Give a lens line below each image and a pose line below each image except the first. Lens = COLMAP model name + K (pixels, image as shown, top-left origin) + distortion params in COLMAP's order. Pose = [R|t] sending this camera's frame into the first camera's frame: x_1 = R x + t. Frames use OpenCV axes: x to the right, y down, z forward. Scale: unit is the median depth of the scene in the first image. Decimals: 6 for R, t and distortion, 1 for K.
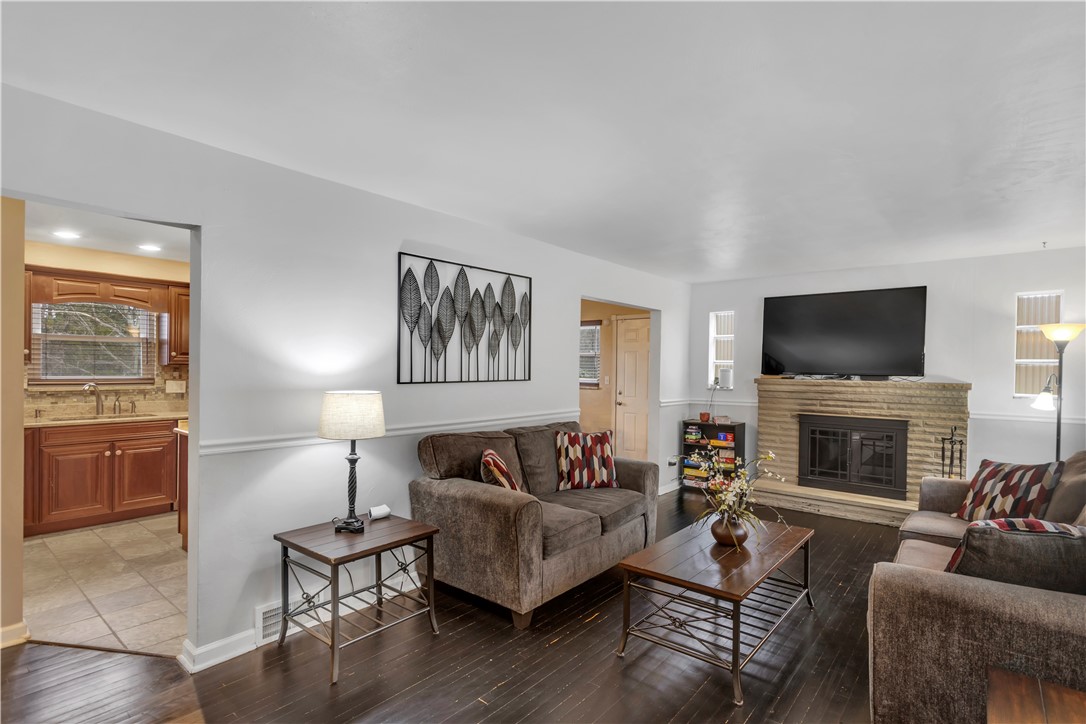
lens RADIAL K [[529.1, 0, 540.5], [0, 529.1, 368.1], [0, 0, 1]] dist [0.017248, 0.000232]
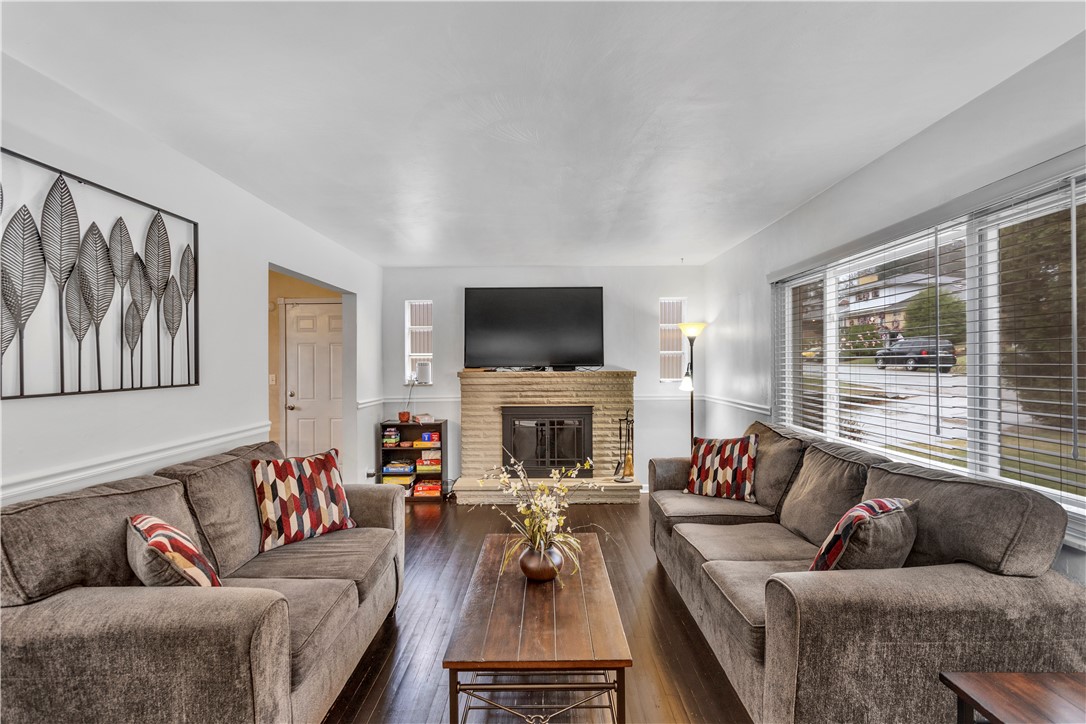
lens RADIAL K [[515.2, 0, 538.8], [0, 515.2, 360.4], [0, 0, 1]] dist [0.004327, 0.001681]
pose [[0.773002, -0.013175, 0.634267, -0.092472], [0.016064, 0.999870, 0.001190, -0.000567], [-0.634200, 0.009269, 0.773113, 0.255713]]
